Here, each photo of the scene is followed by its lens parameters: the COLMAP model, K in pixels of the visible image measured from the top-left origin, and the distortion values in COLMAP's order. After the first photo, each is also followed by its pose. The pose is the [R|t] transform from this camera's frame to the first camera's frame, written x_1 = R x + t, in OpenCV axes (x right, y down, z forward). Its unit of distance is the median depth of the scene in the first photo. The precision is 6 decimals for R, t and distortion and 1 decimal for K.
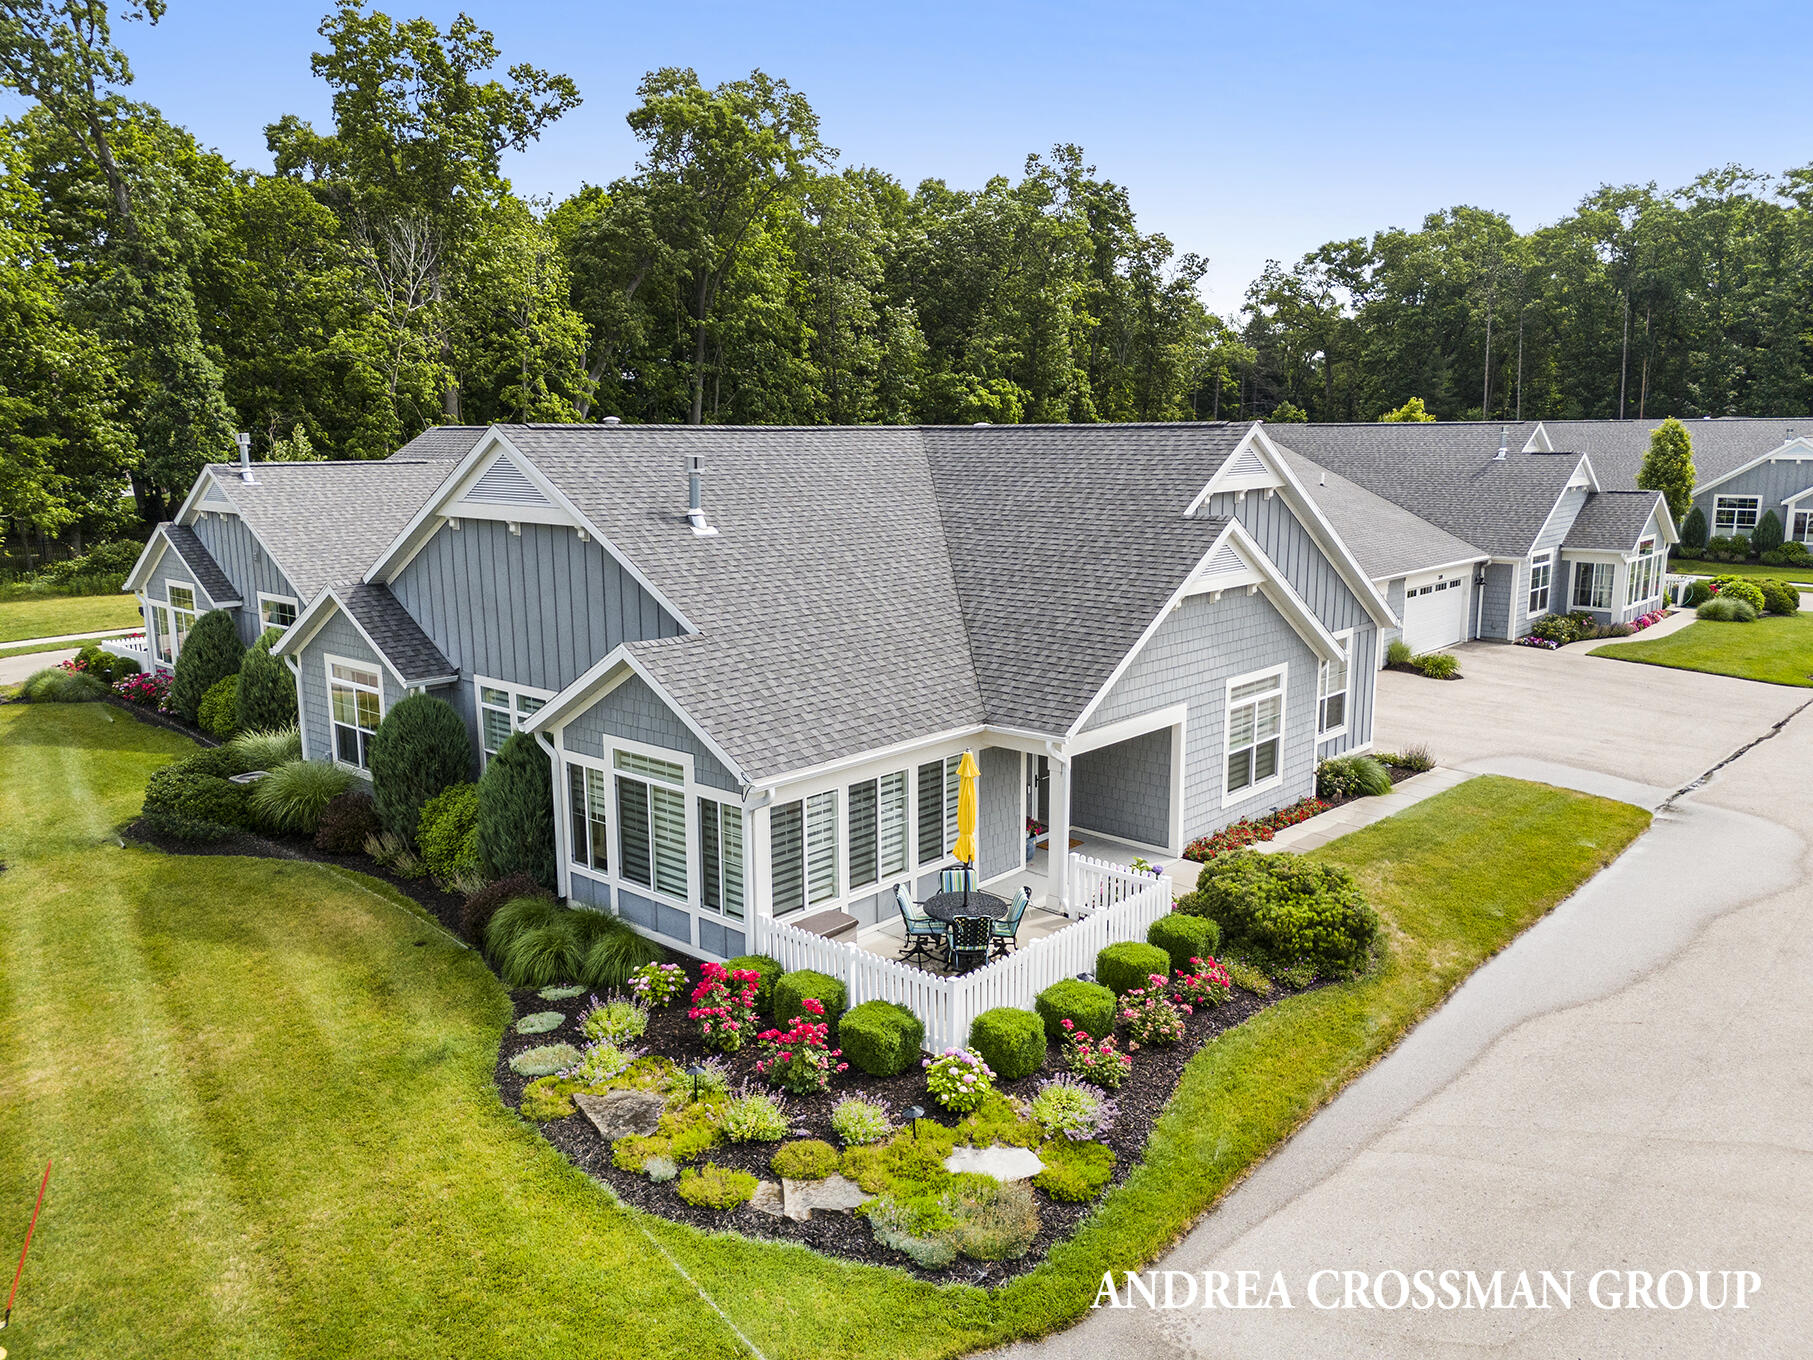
lens RADIAL K [[1276.3, 0, 930.7], [0, 1276.3, 659.1], [0, 0, 1]] dist [0.025276, -0.005317]
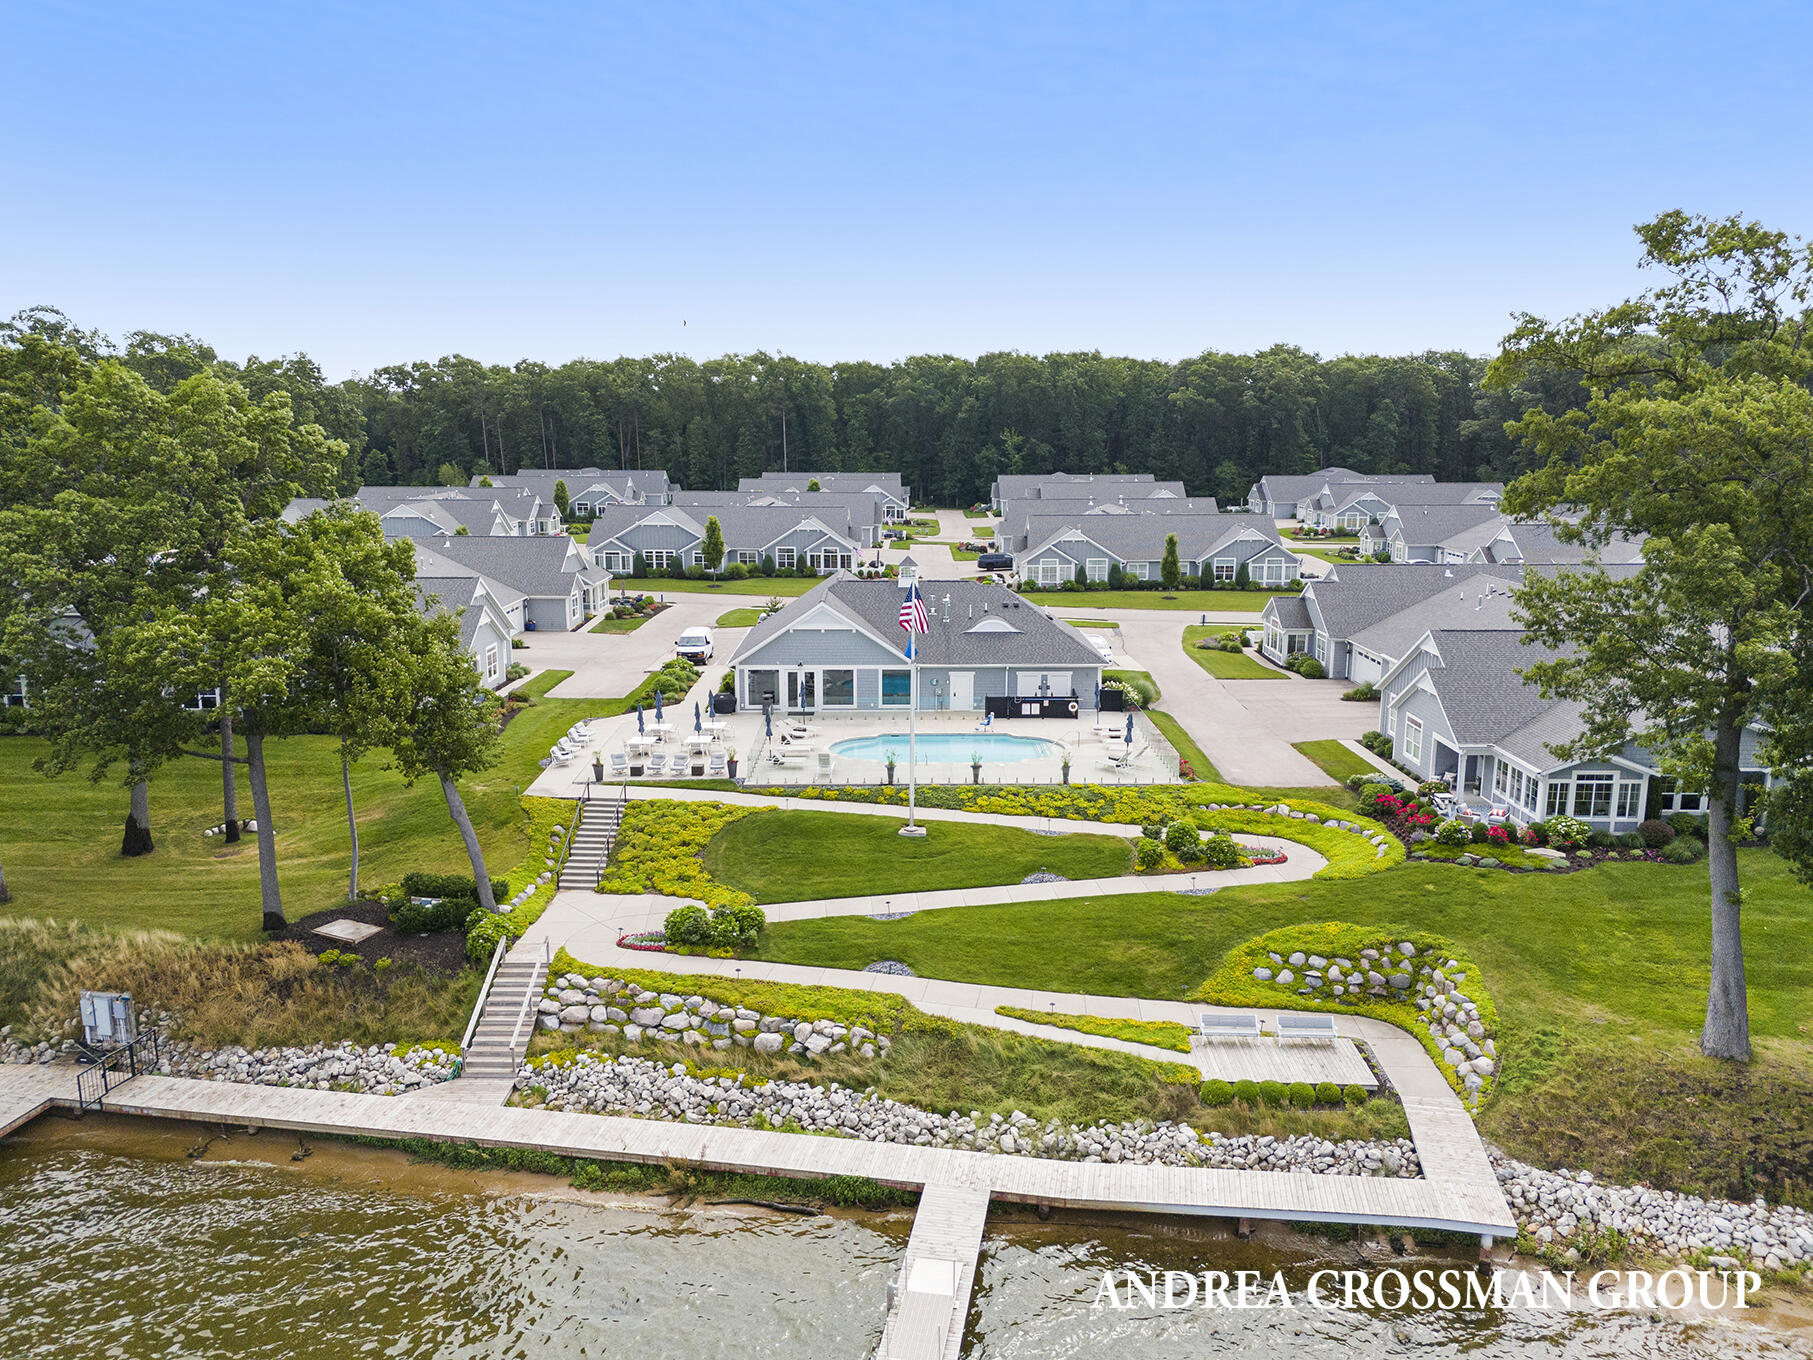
lens RADIAL K [[1273.1, 0, 906.5], [0, 1273.1, 680.0], [0, 0, 1]] dist [0.073791, -0.035131]
pose [[0.728992, -0.127720, 0.672502, -0.644531], [0.112197, 0.991447, 0.066672, 0.125722], [-0.675265, 0.026849, 0.737086, -1.235509]]
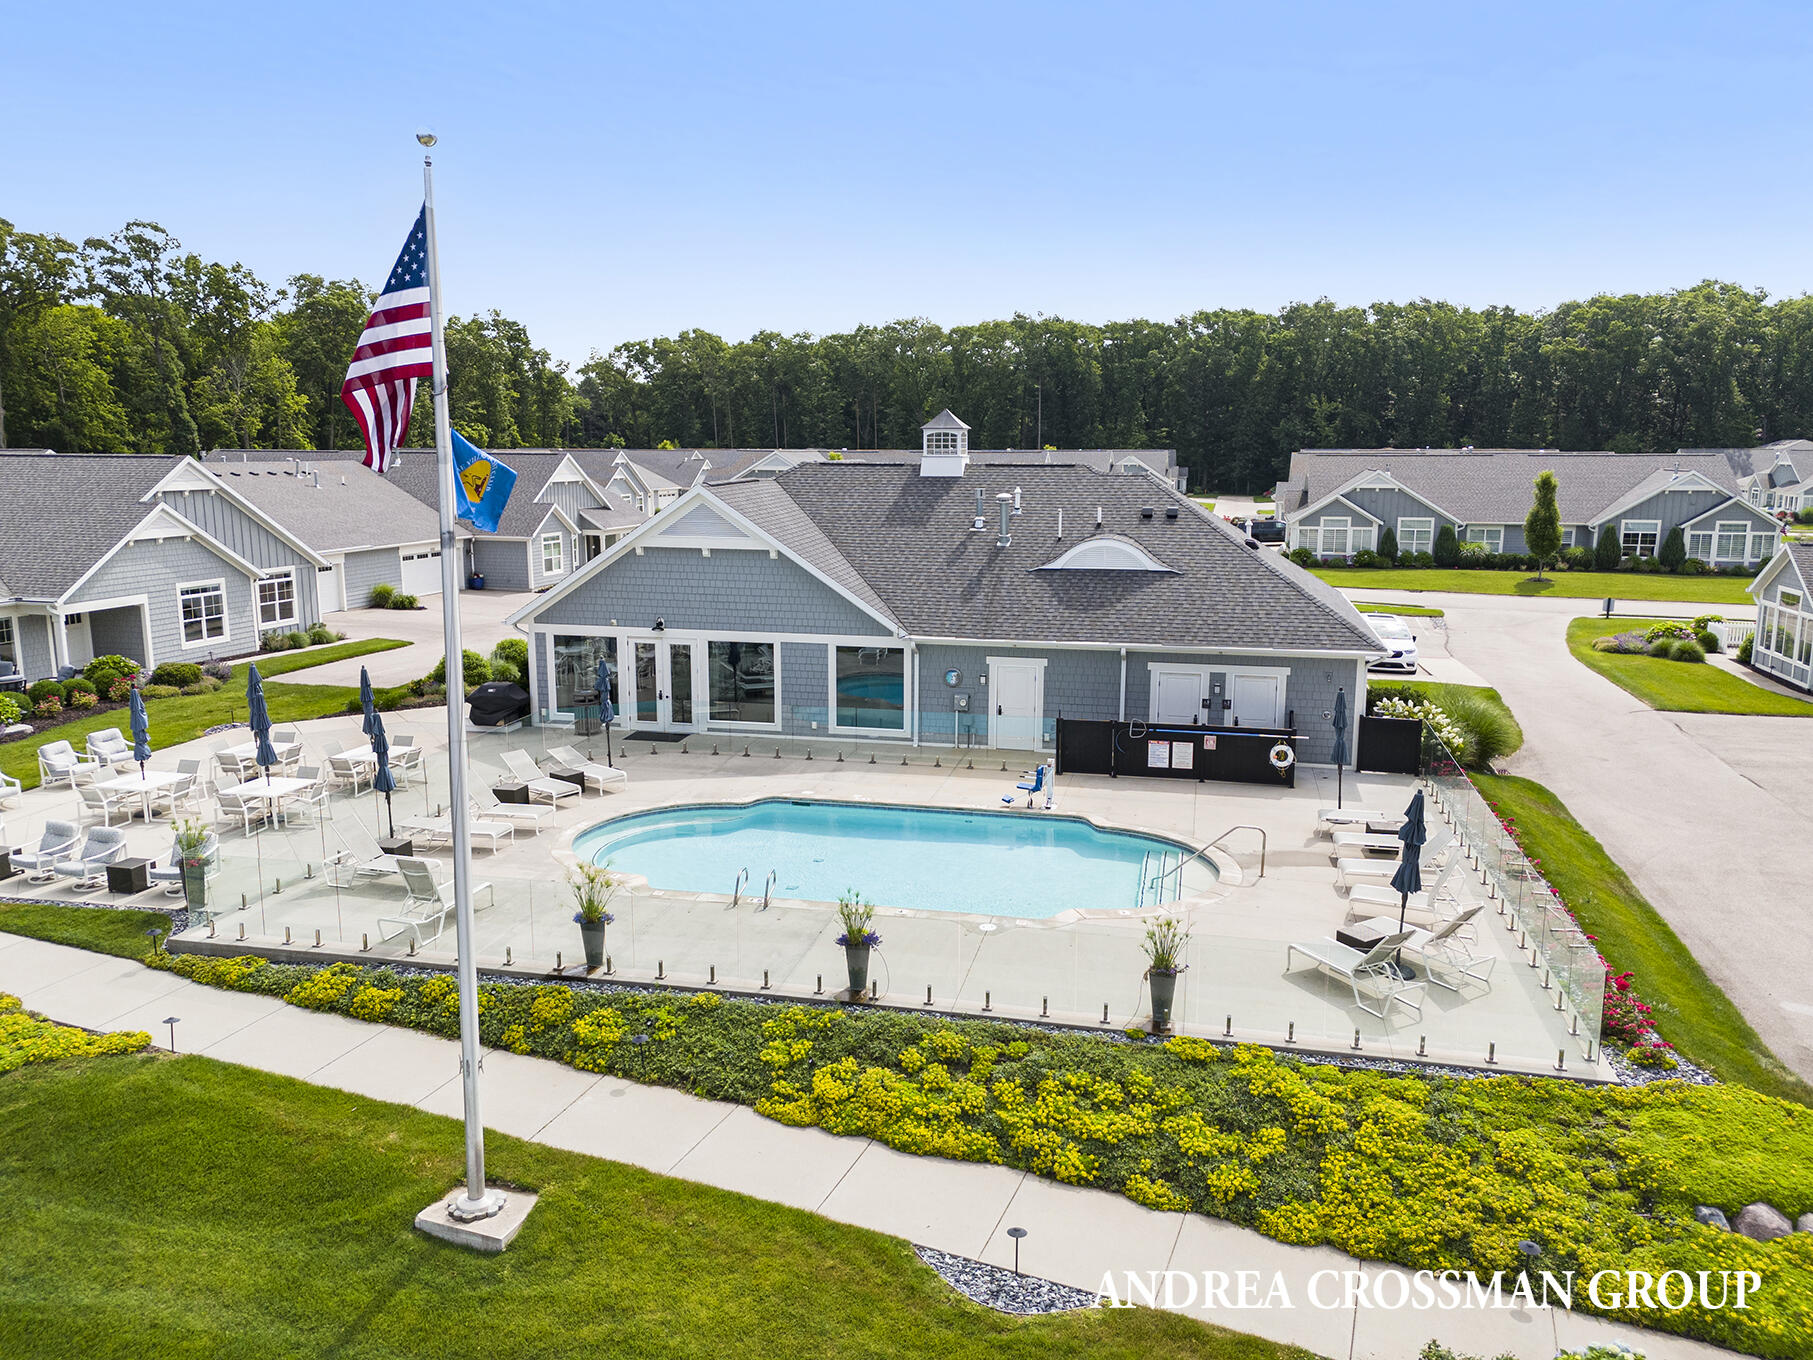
lens RADIAL K [[1276.3, 0, 930.7], [0, 1276.3, 659.1], [0, 0, 1]] dist [0.025276, -0.005317]
pose [[0.868665, -0.071950, 0.490148, -0.298992], [0.077812, 0.996932, 0.008439, 0.169471], [-0.489251, 0.030809, 0.871599, -0.977603]]
